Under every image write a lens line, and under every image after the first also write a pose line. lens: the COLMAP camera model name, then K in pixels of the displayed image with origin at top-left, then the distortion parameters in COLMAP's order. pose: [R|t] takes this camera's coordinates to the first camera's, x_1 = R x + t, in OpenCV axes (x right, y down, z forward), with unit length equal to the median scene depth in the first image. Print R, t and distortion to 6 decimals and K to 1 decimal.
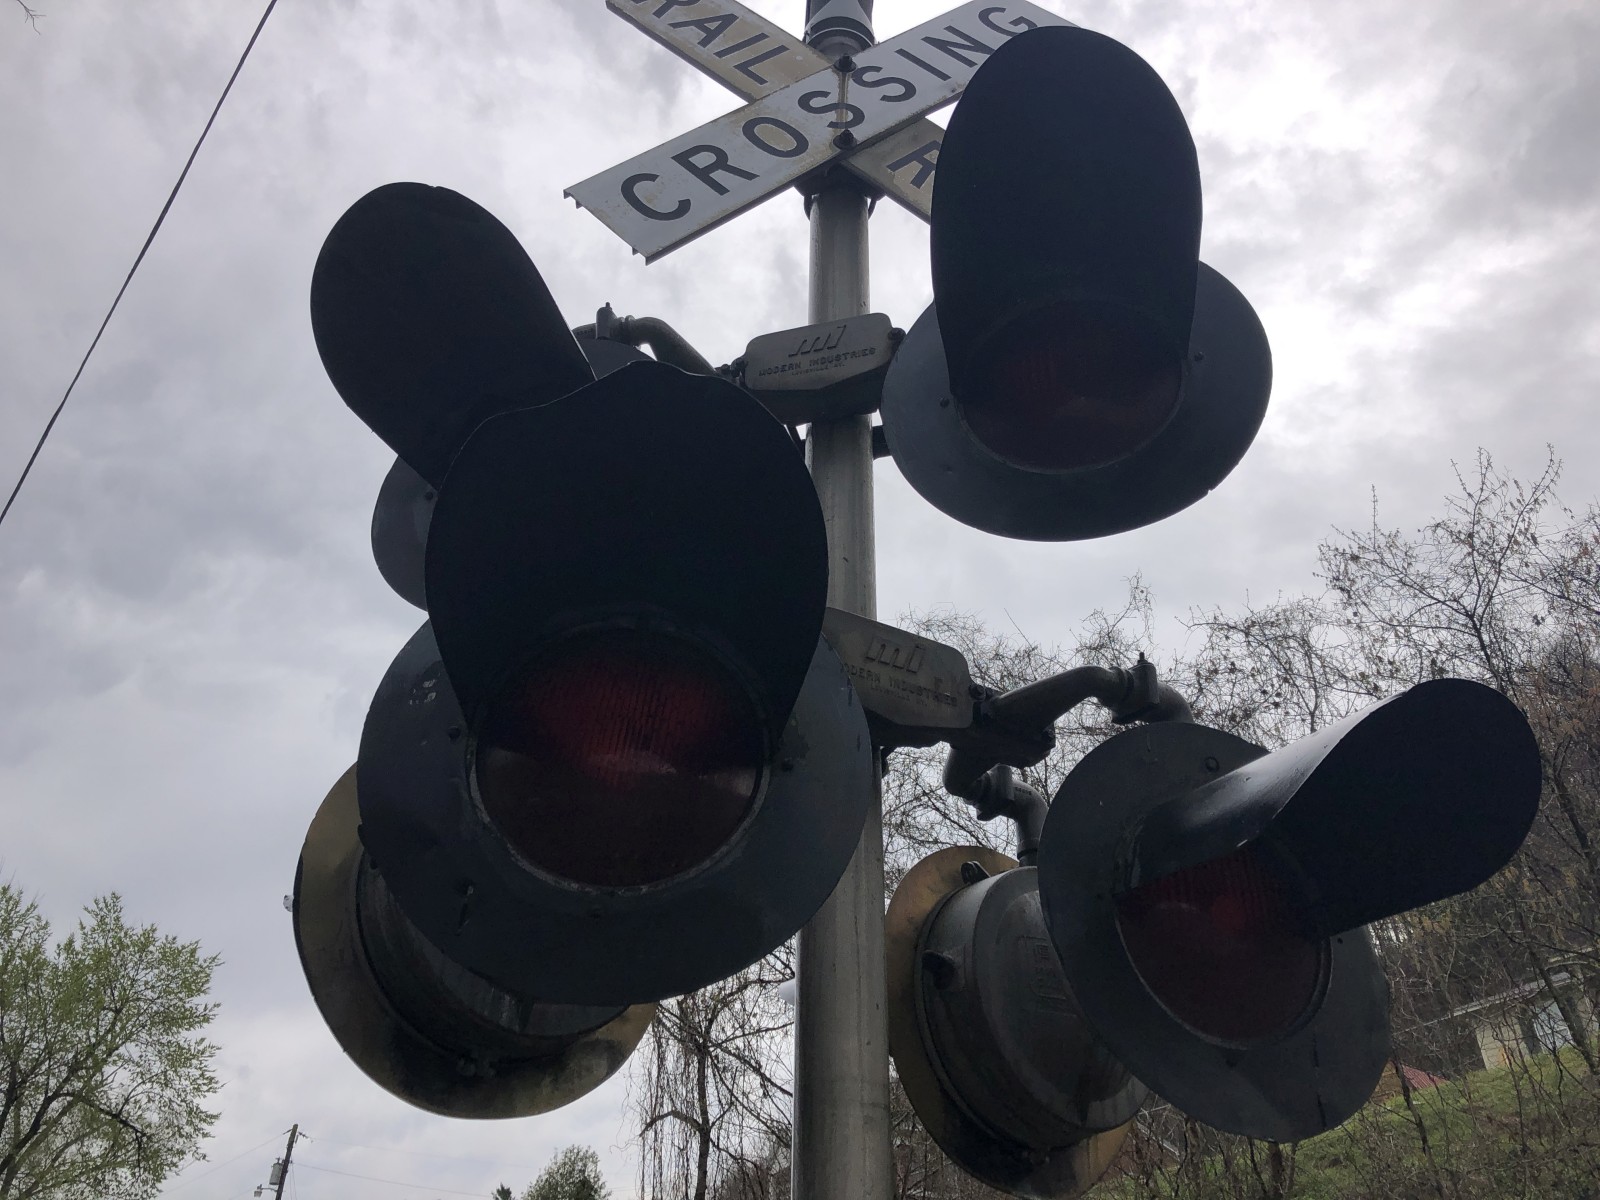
lens RADIAL K [[1362.4, 0, 830.0], [0, 1362.4, 598.9], [0, 0, 1]] dist [0.041282, 0.008473]
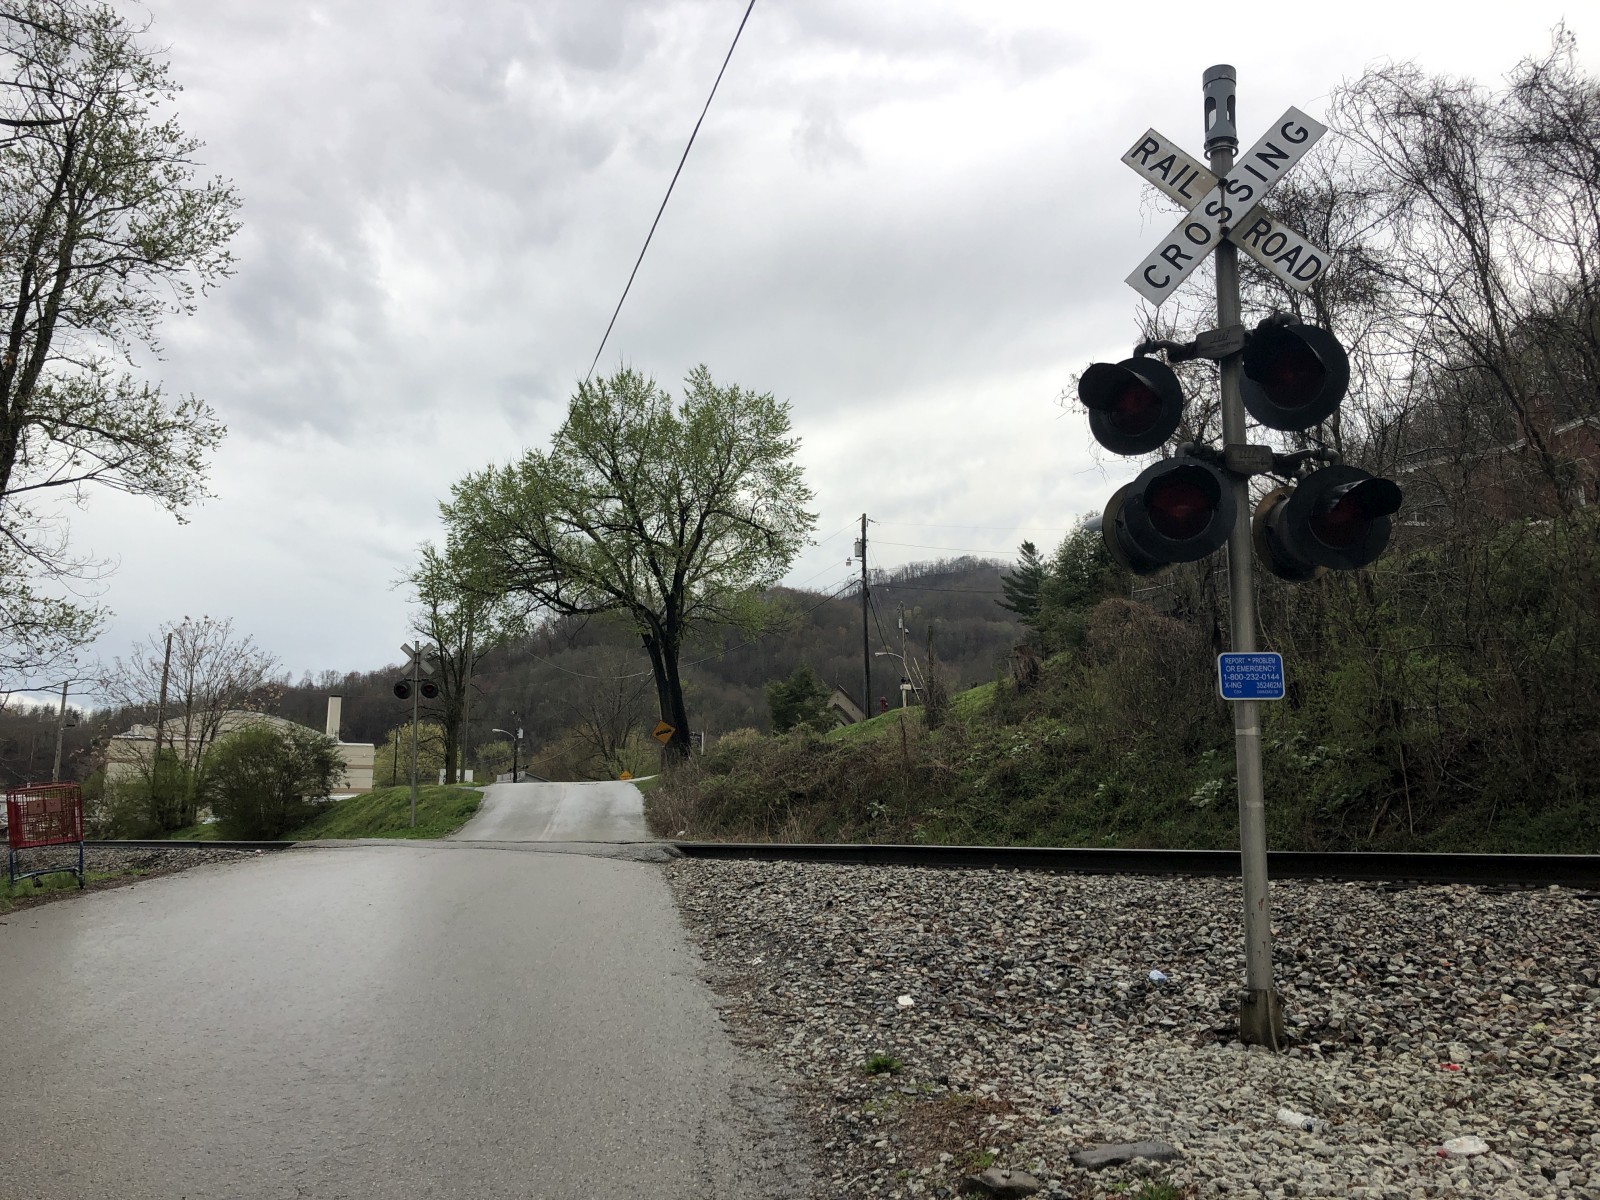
lens RADIAL K [[1387.5, 0, 800.0], [0, 1387.5, 600.0], [0, 0, 1]] dist [0.161955, -0.009761]
pose [[0.928472, -0.081354, -0.362382, 0.176553], [0.231896, 0.889136, 0.394539, -0.913703], [0.290110, -0.450354, 0.844404, -1.811746]]
